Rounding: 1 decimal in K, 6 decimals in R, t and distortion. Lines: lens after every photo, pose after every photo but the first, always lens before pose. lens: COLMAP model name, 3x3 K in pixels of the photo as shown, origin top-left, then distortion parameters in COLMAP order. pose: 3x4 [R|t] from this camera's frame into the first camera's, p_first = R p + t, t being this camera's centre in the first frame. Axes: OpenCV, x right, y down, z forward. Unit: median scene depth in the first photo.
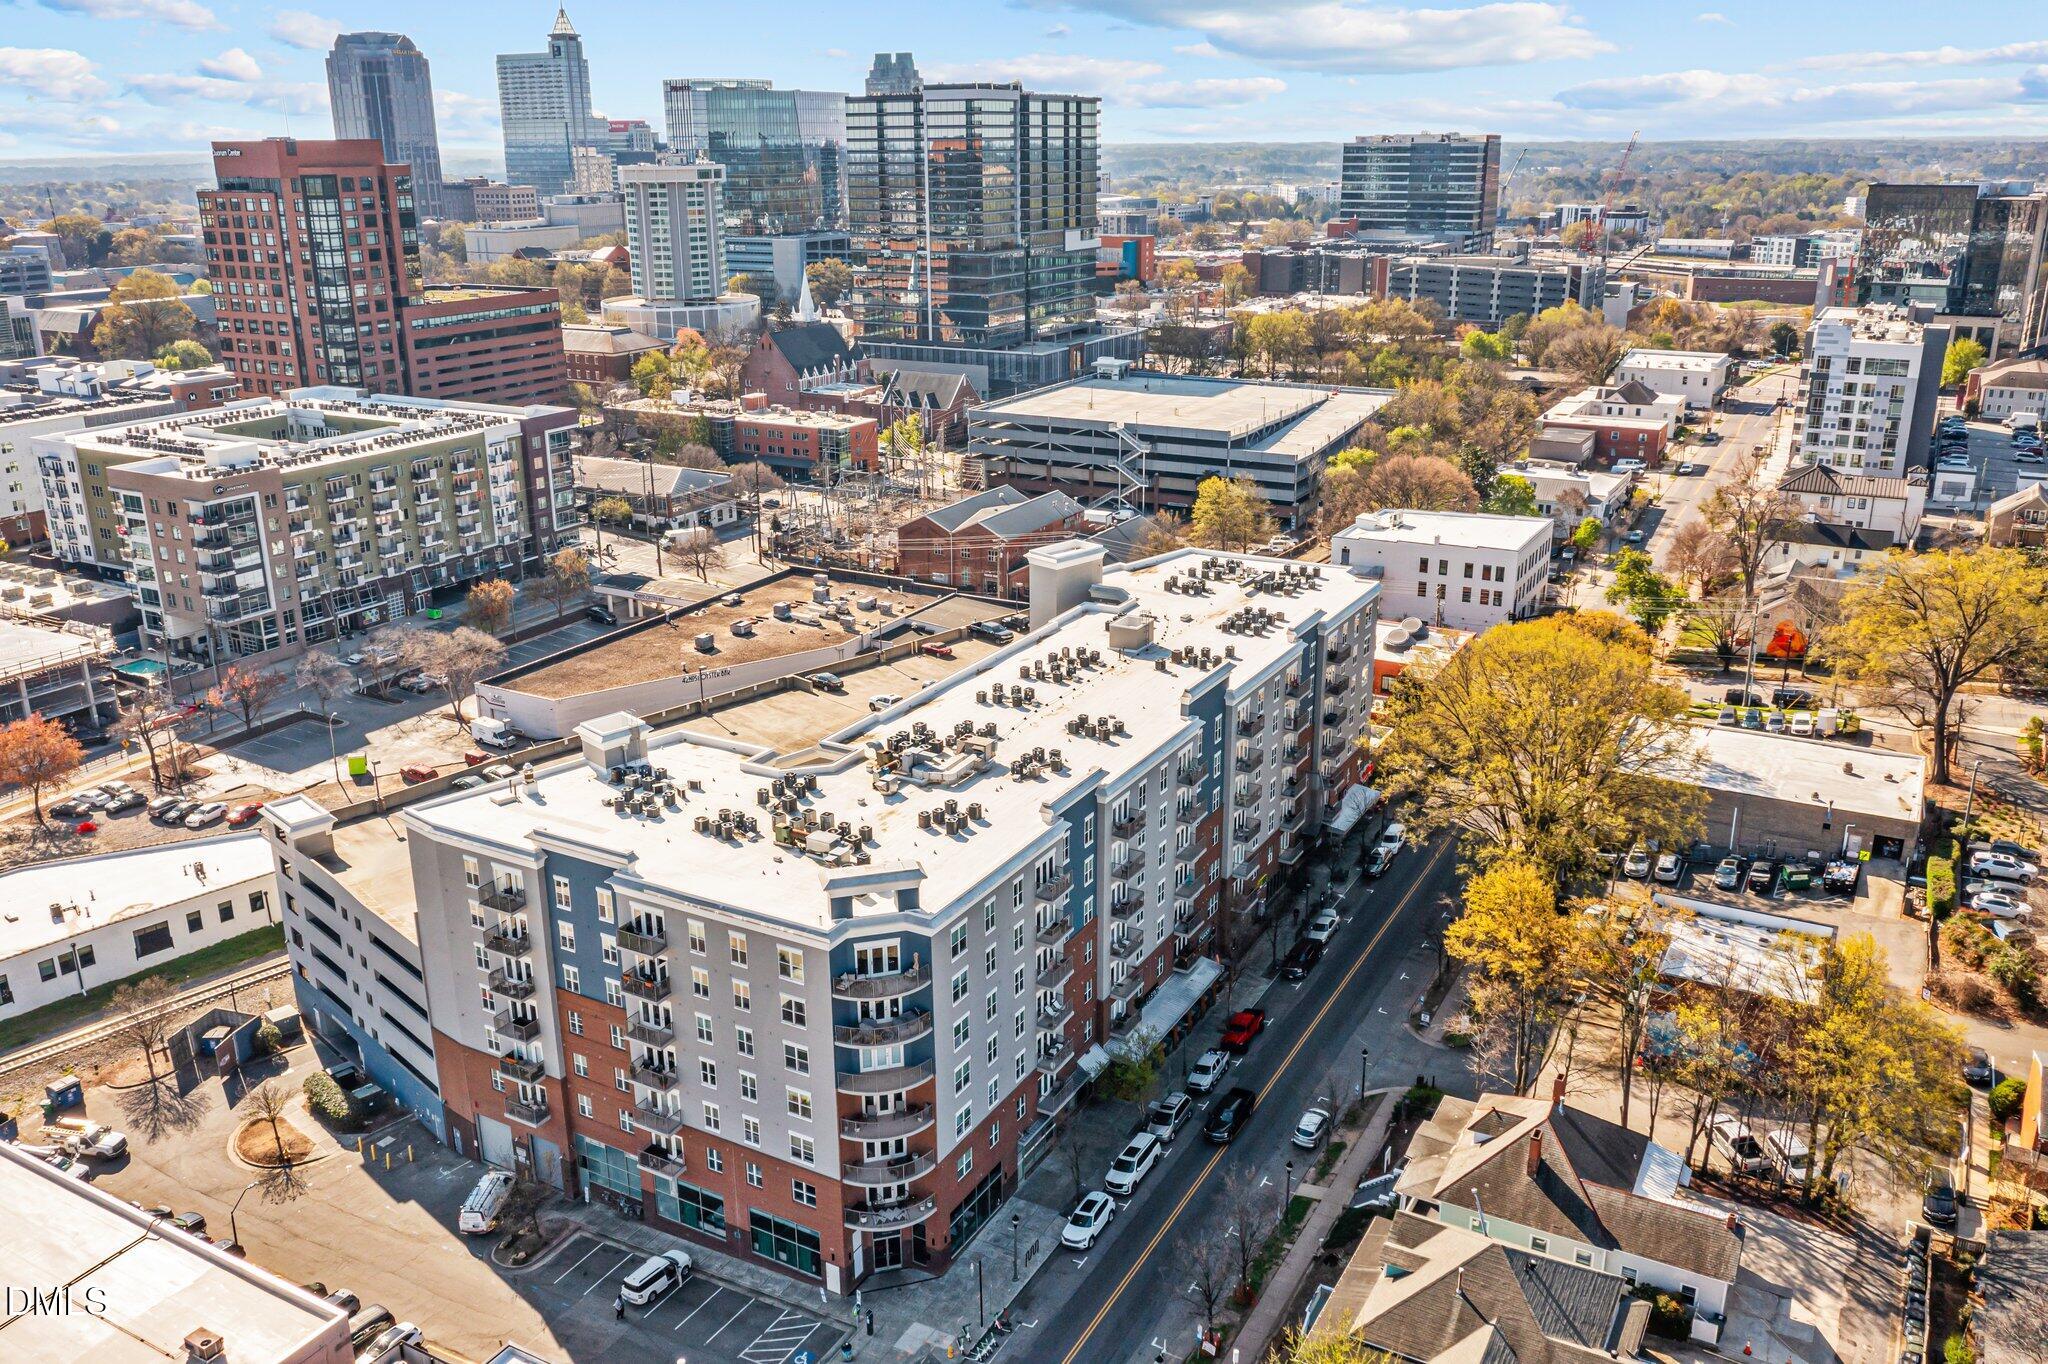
lens RADIAL K [[1620.6, 0, 1026.4], [0, 1620.6, 682.2], [0, 0, 1]] dist [-0.015438, 0.001777]
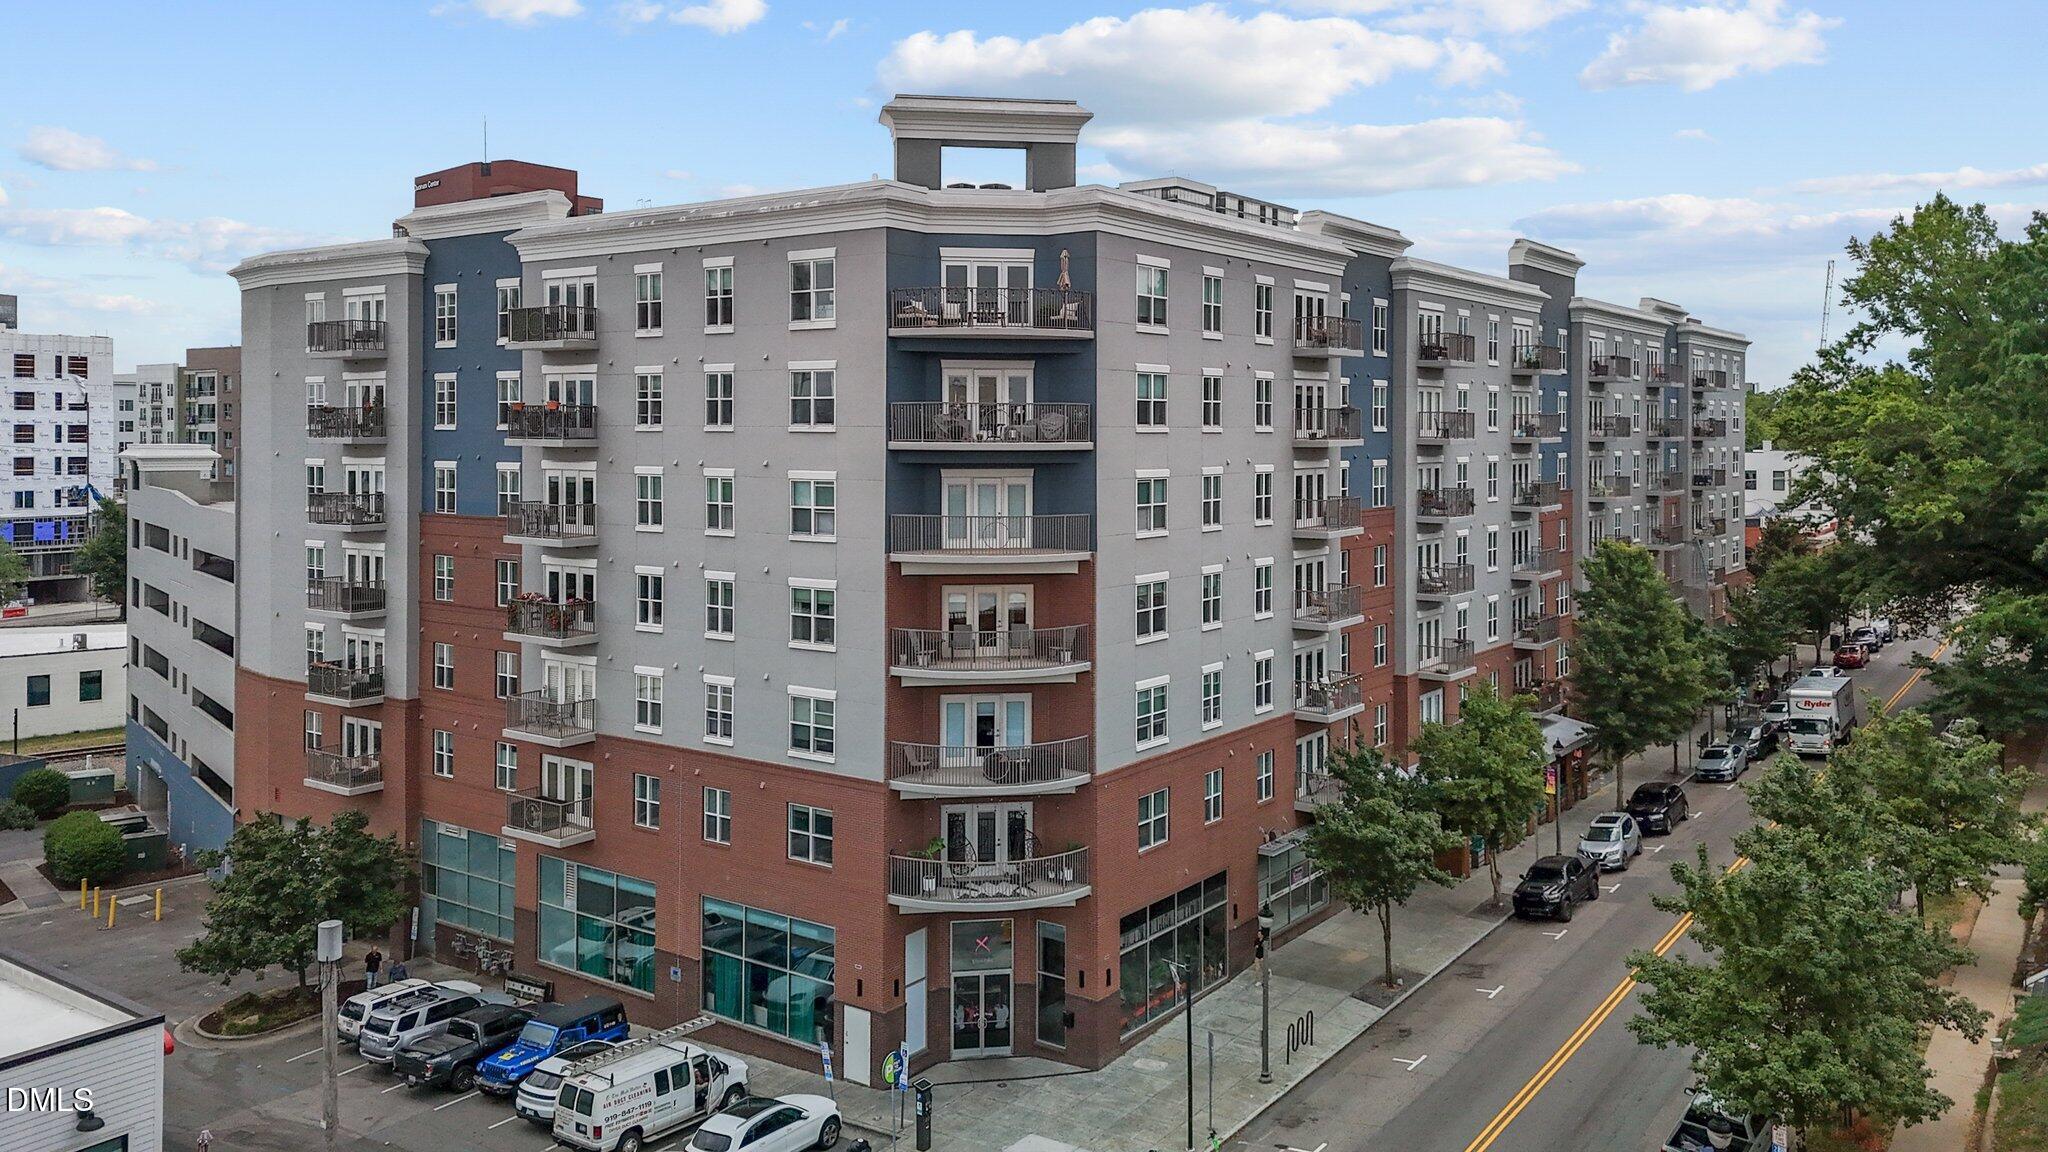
lens RADIAL K [[1538.7, 0, 1031.2], [0, 1538.7, 442.4], [0, 0, 1]] dist [0.060926, -0.036554]
pose [[0.993203, 0.009271, -0.116029, -0.015158], [-0.045223, 0.949249, -0.311257, 0.229006], [0.107254, 0.314388, 0.943216, 0.364627]]
